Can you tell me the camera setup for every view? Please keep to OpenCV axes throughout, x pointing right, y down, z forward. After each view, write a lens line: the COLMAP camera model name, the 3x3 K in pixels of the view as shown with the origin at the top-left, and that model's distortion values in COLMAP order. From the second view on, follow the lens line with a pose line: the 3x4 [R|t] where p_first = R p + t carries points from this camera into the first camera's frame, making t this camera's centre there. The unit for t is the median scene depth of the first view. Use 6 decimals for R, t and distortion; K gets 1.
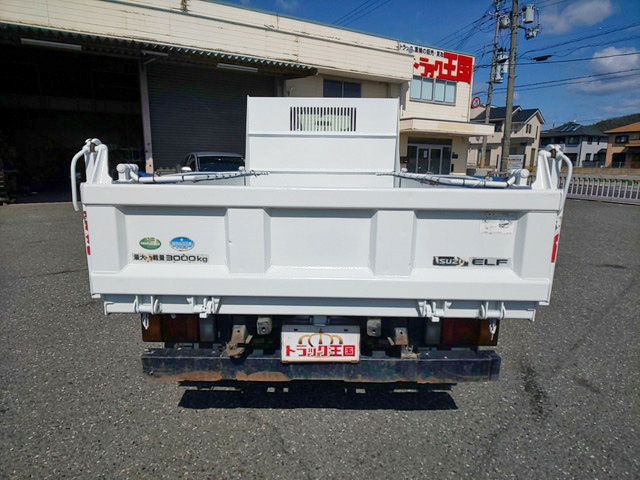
lens RADIAL K [[401.8, 0, 318.2], [0, 401.8, 243.6], [0, 0, 1]] dist [0.004853, -0.014502]
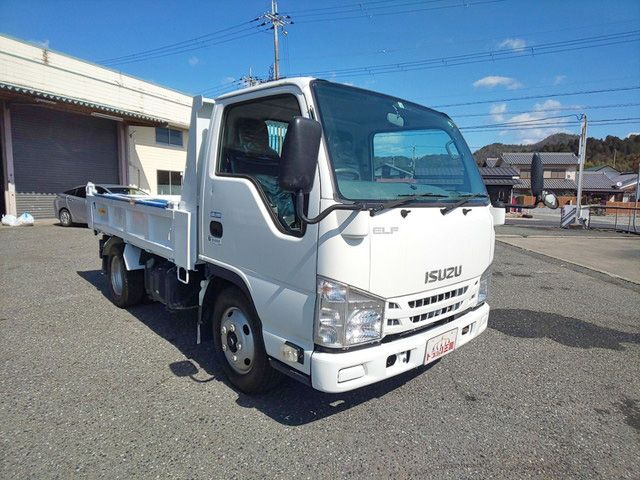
lens RADIAL K [[401.8, 0, 316.1], [0, 401.8, 242.9], [0, 0, 1]] dist [0.004853, -0.014502]
pose [[0.818587, -0.065481, 0.570638, -0.264887], [0.107758, 0.993348, -0.040593, 0.043926], [-0.564185, 0.094720, 0.820198, -0.221722]]
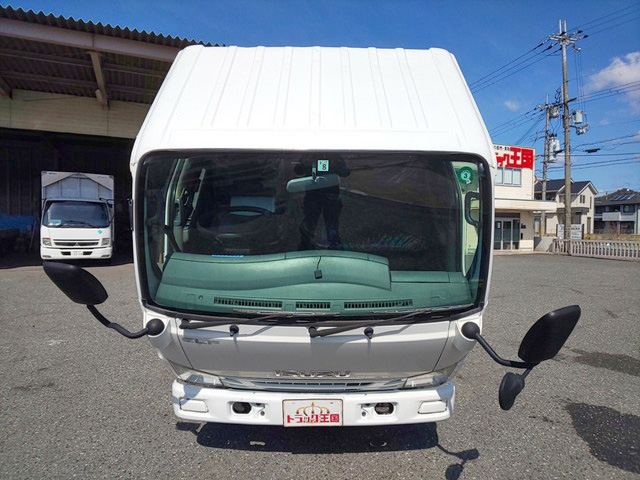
lens RADIAL K [[401.8, 0, 320.2], [0, 401.8, 239.8], [0, 0, 1]] dist [0.004853, -0.014502]
pose [[0.994448, -0.001170, -0.105220, -0.152037], [-0.017308, 0.984500, -0.174526, 0.046130], [0.103793, 0.175378, 0.979015, -0.258376]]
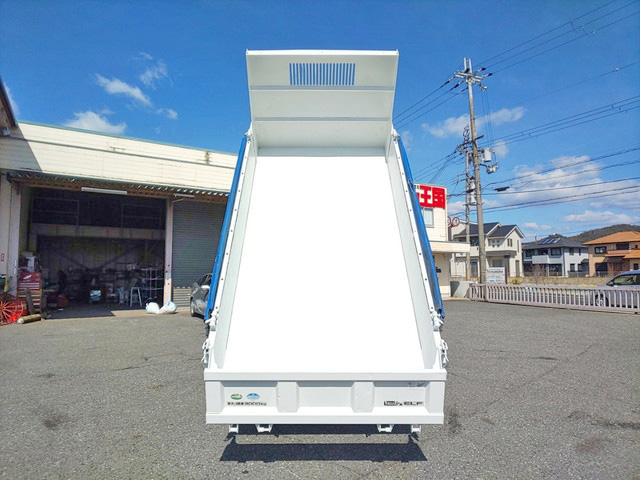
lens RADIAL K [[401.8, 0, 316.7], [0, 401.8, 242.7], [0, 0, 1]] dist [0.004853, -0.014502]
pose [[0.999863, -0.014545, 0.007853, -0.003352], [0.016152, 0.960695, -0.277134, 0.011901], [-0.003513, 0.277223, 0.960799, -0.093470]]
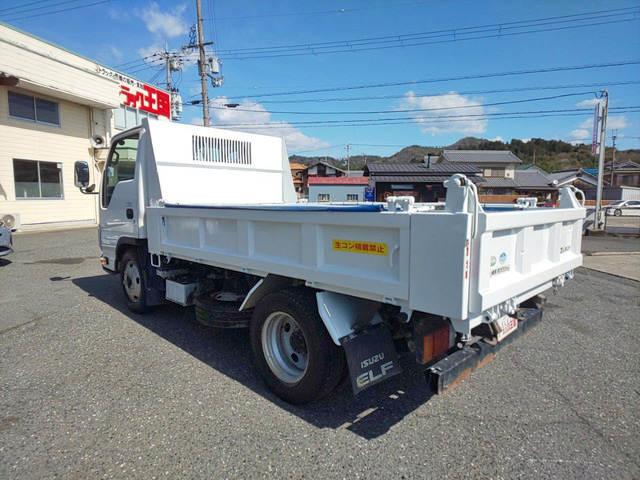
lens RADIAL K [[401.8, 0, 320.6], [0, 401.8, 243.6], [0, 0, 1]] dist [0.004853, -0.014502]
pose [[0.696285, -0.089793, 0.712127, -0.125031], [0.143559, 0.989519, -0.015597, -0.008256], [-0.703262, 0.113092, 0.701878, 0.039046]]
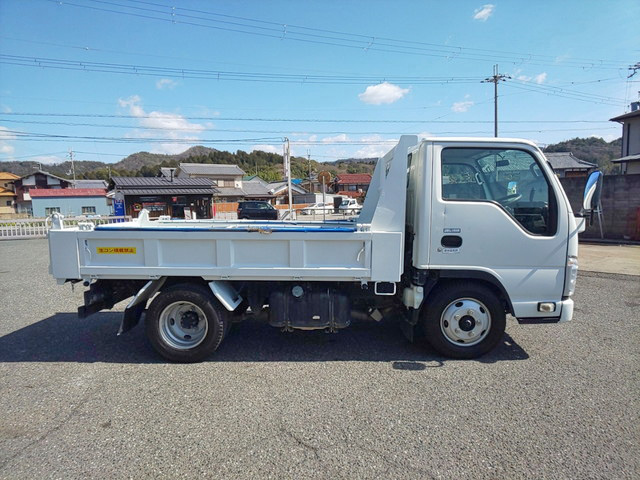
lens RADIAL K [[401.8, 0, 320.1], [0, 401.8, 244.0], [0, 0, 1]] dist [0.004853, -0.014502]
pose [[0.139416, -0.120370, 0.982891, -0.398207], [0.227618, 0.969902, 0.086493, 0.002232], [-0.963719, 0.211665, 0.162618, -0.062335]]
